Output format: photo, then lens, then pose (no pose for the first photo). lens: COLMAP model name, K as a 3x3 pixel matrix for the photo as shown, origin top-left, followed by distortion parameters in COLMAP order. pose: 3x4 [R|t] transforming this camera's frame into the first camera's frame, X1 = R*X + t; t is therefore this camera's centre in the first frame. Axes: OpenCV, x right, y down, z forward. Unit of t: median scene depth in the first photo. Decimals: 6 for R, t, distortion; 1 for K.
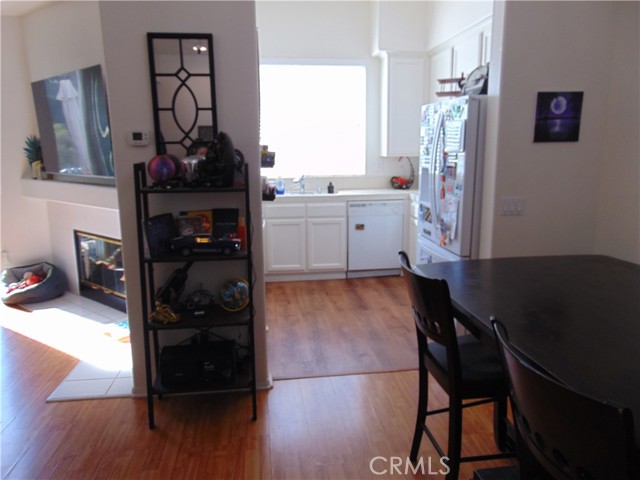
lens RADIAL K [[478.4, 0, 315.6], [0, 478.4, 237.8], [0, 0, 1]] dist [0.001650, 0.024868]
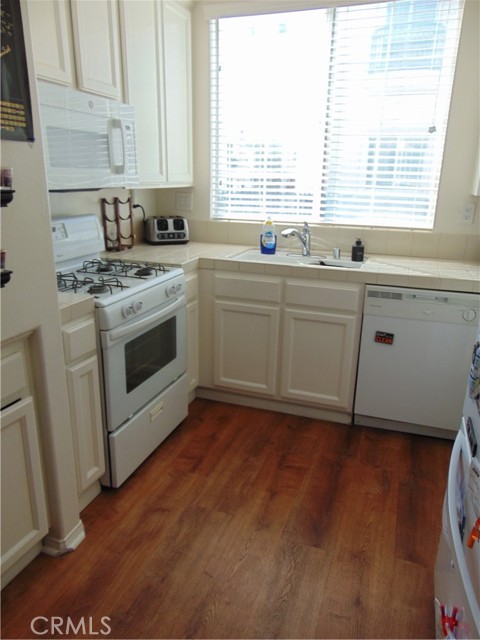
lens RADIAL K [[478.4, 0, 240.7], [0, 478.4, 323.2], [0, 0, 1]] dist [0.001650, 0.024868]
pose [[0.889075, 0.157892, -0.429669, 0.171753], [-0.108851, 0.984629, 0.136590, -0.089876], [0.444632, -0.074668, 0.892596, 0.496385]]
